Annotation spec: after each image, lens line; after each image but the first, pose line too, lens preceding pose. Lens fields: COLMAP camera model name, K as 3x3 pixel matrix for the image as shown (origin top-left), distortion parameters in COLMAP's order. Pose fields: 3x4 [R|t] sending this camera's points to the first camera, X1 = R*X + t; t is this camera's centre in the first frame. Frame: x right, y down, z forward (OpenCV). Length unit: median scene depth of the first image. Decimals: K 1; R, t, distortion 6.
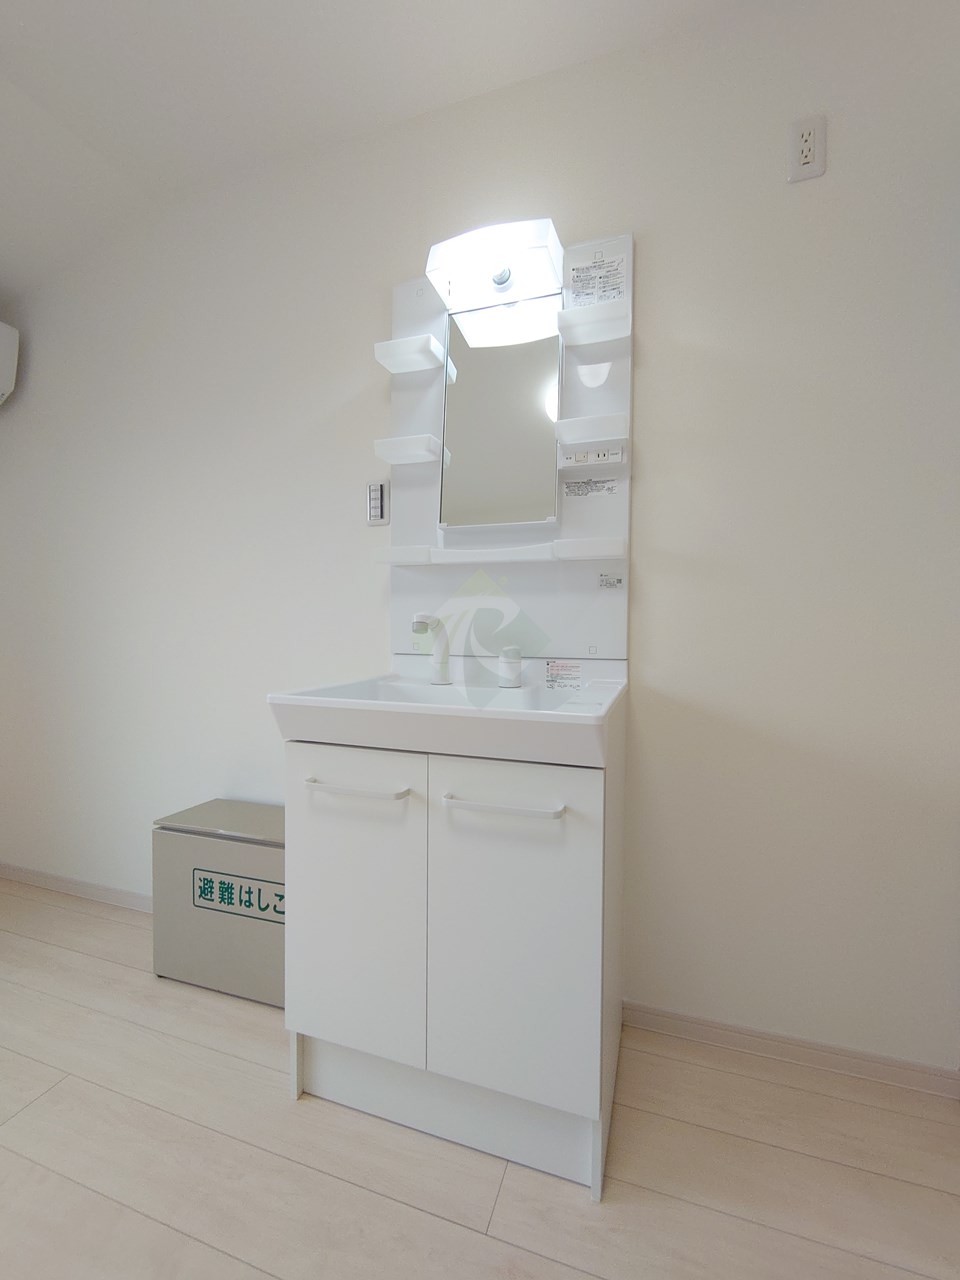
lens RADIAL K [[550.2, 0, 480.0], [0, 550.2, 640.0], [0, 0, 1]] dist [0.001223, -0.000824]
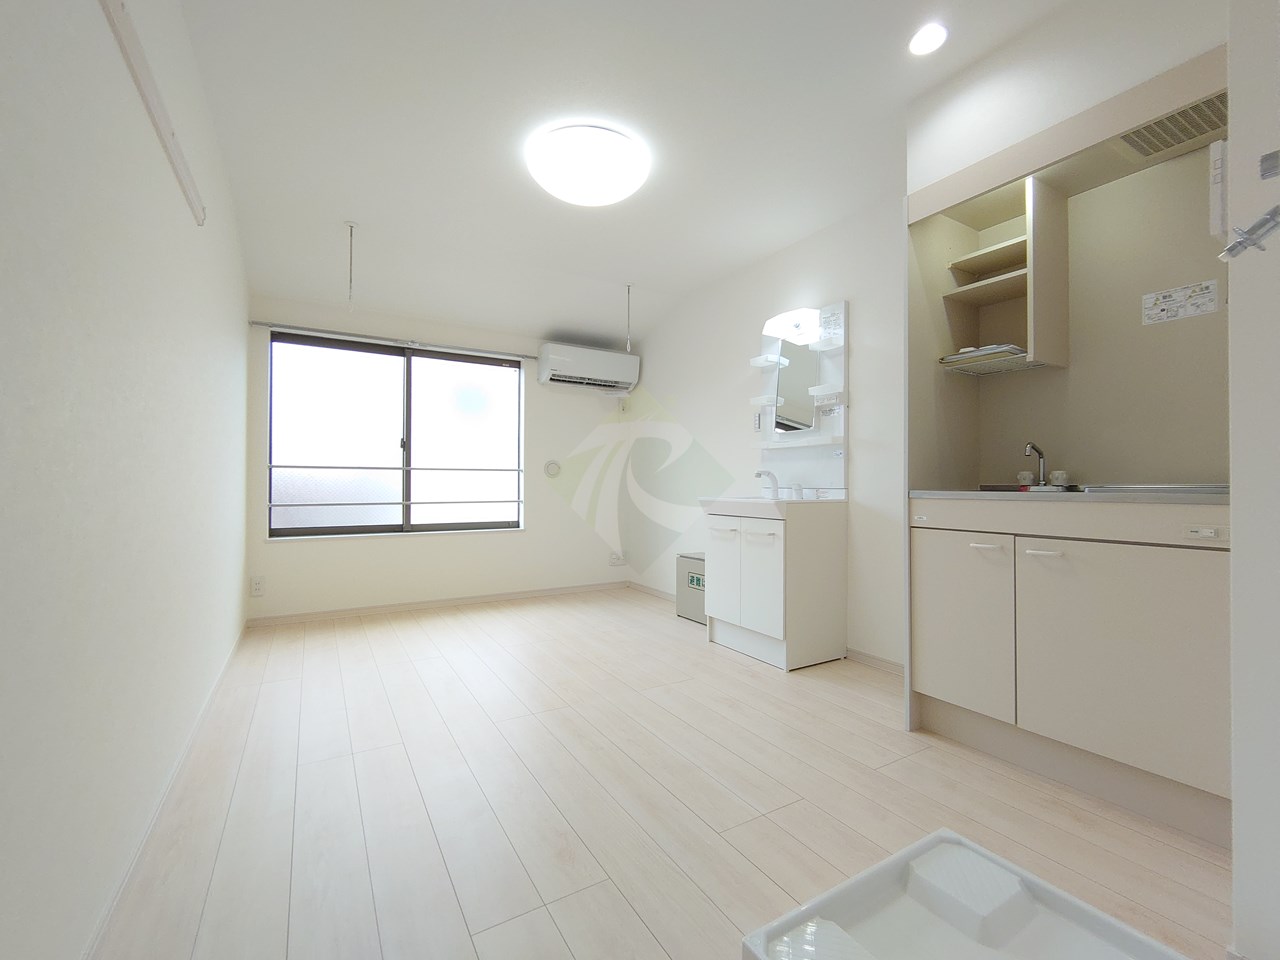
lens RADIAL K [[550.2, 0, 643.7], [0, 550.2, 482.3], [0, 0, 1]] dist [0.001223, -0.000824]
pose [[0.768645, -0.007805, -0.639627, 1.056852], [-0.012362, 0.999558, -0.027052, 0.080482], [0.639556, 0.028701, 0.768209, -1.219741]]
